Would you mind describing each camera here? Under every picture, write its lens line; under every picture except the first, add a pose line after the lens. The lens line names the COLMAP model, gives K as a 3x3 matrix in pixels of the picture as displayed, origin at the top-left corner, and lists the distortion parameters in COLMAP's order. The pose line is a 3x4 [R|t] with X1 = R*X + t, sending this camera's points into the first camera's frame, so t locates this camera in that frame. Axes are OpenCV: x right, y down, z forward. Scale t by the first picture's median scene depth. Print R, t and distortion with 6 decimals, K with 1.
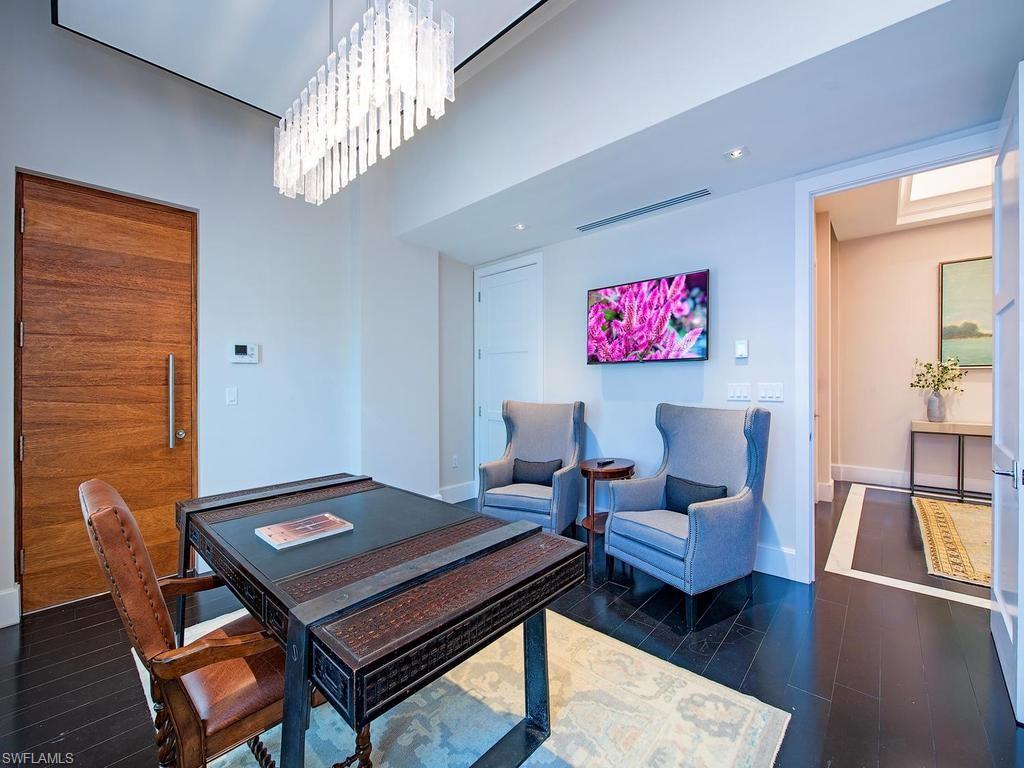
lens RADIAL K [[413.8, 0, 510.9], [0, 413.8, 383.3], [0, 0, 1]] dist [-0.002640, -0.000248]
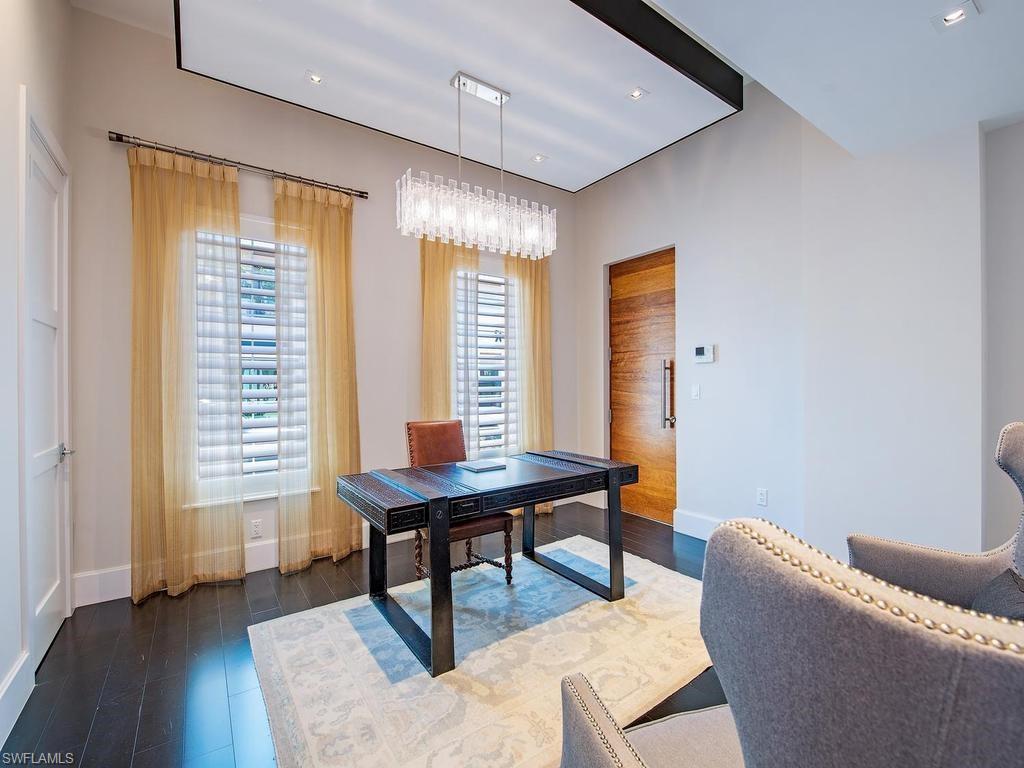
lens RADIAL K [[464.3, 0, 512.6], [0, 464.3, 383.7], [0, 0, 1]] dist [0.001639, 0.000207]
pose [[-0.227136, 0.005977, -0.973845, 0.921205], [0.003840, 0.999979, 0.005242, -0.001193], [0.973856, -0.002549, -0.227154, 1.050353]]
